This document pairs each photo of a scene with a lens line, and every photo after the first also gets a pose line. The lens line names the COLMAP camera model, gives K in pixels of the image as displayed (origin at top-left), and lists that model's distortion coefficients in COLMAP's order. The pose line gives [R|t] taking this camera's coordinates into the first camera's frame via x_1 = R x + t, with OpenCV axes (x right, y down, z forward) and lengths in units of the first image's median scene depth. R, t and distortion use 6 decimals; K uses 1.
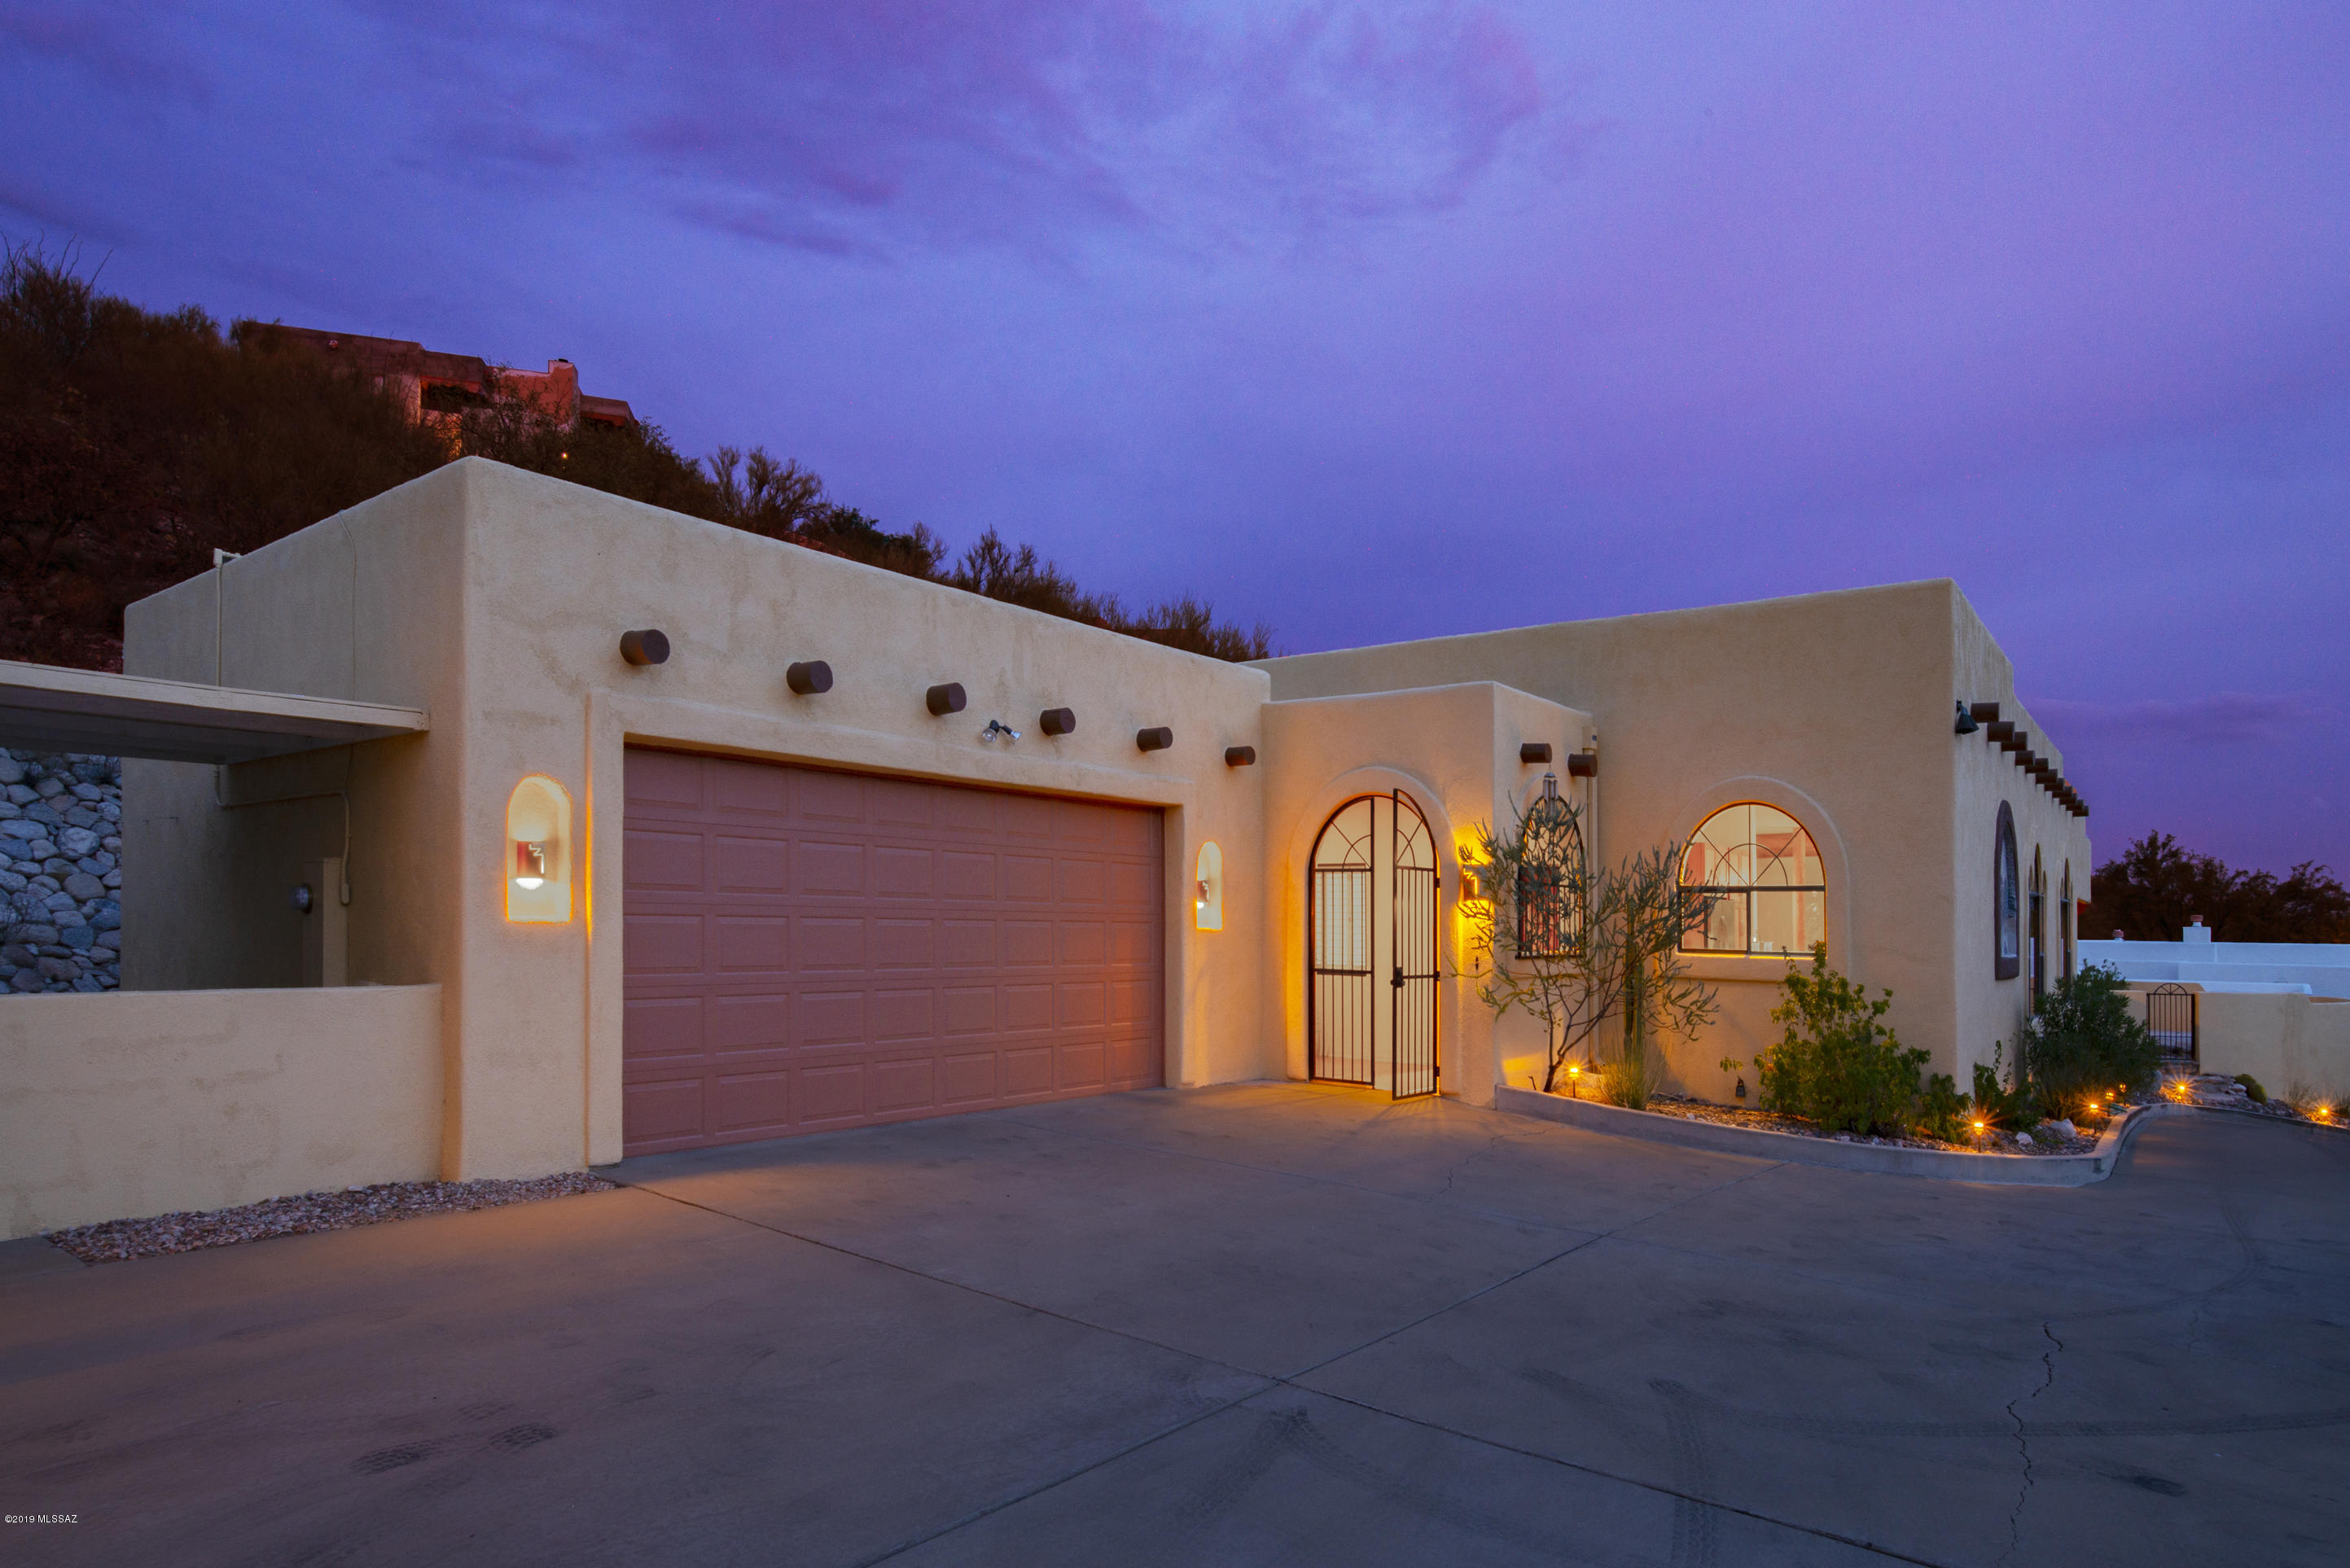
lens RADIAL K [[1287.9, 0, 1241.7], [0, 1287.9, 881.9], [0, 0, 1]] dist [-0.043063, 0.003580]
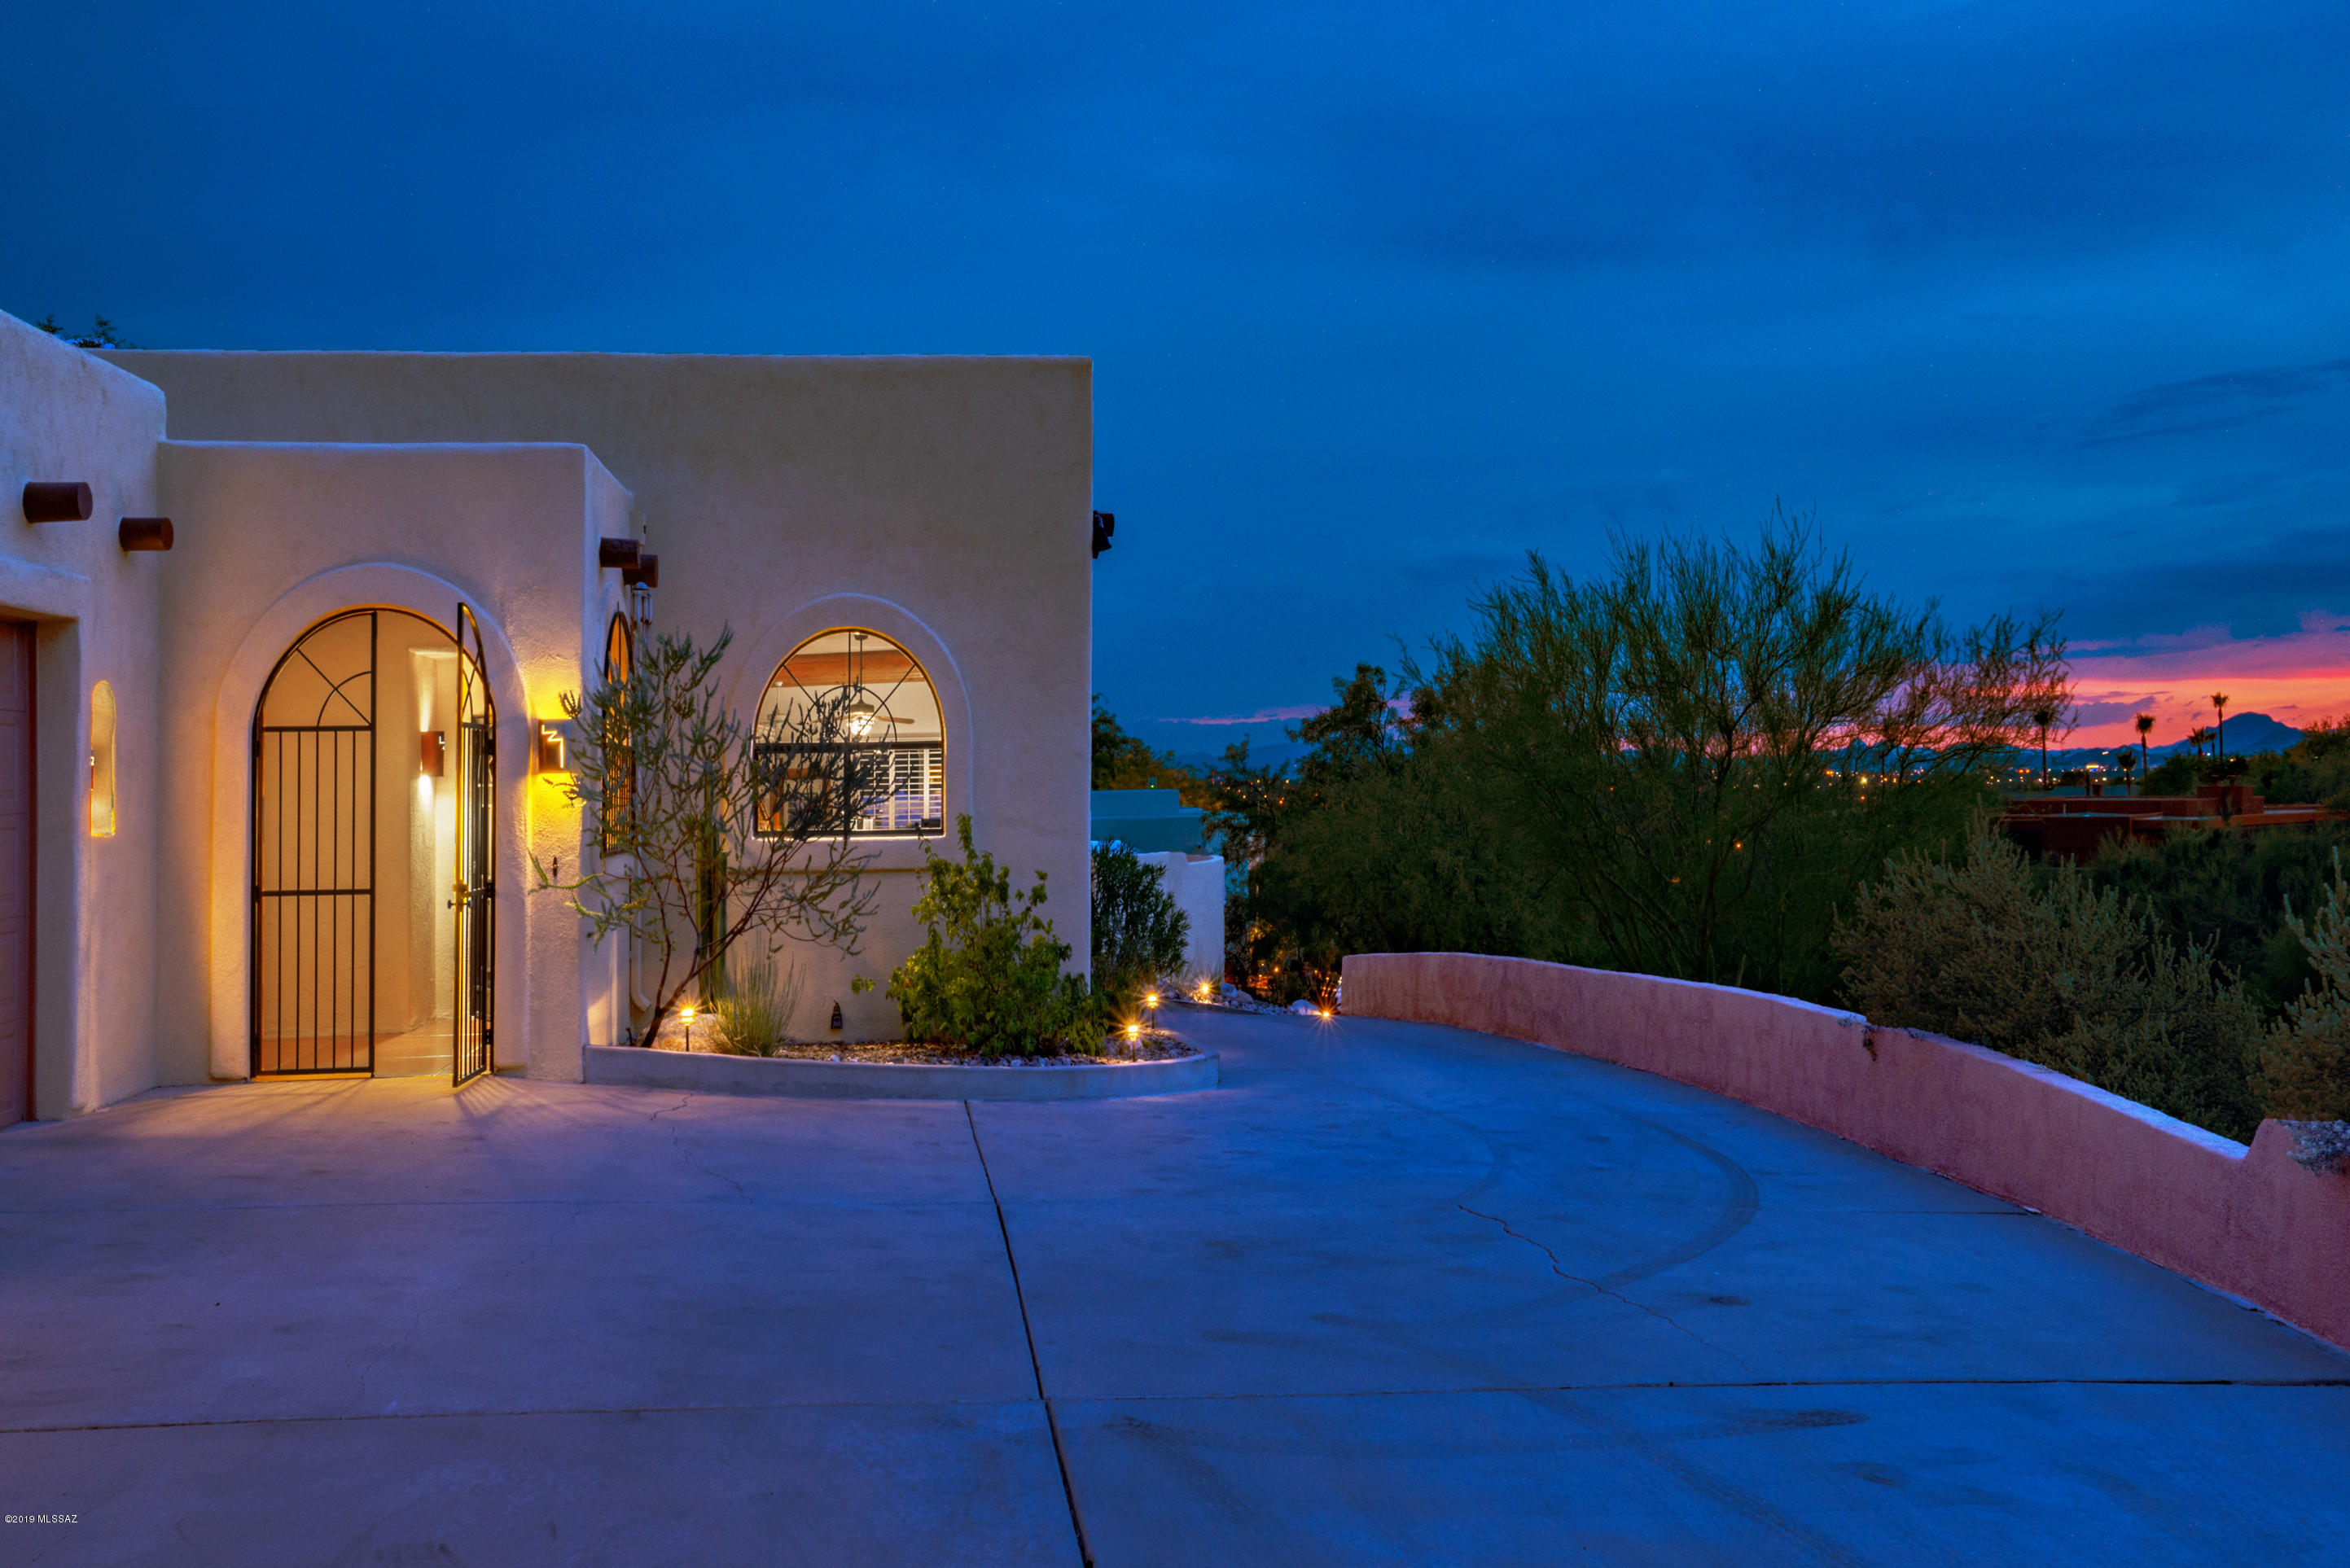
lens RADIAL K [[2069.2, 0, 1171.3], [0, 2069.2, 777.5], [0, 0, 1]] dist [-0.014332, 0.028791]
pose [[0.722307, -0.027009, 0.691045, -0.322468], [0.005995, 0.999444, 0.032796, -0.016279], [-0.691547, -0.019545, 0.722067, 0.008741]]
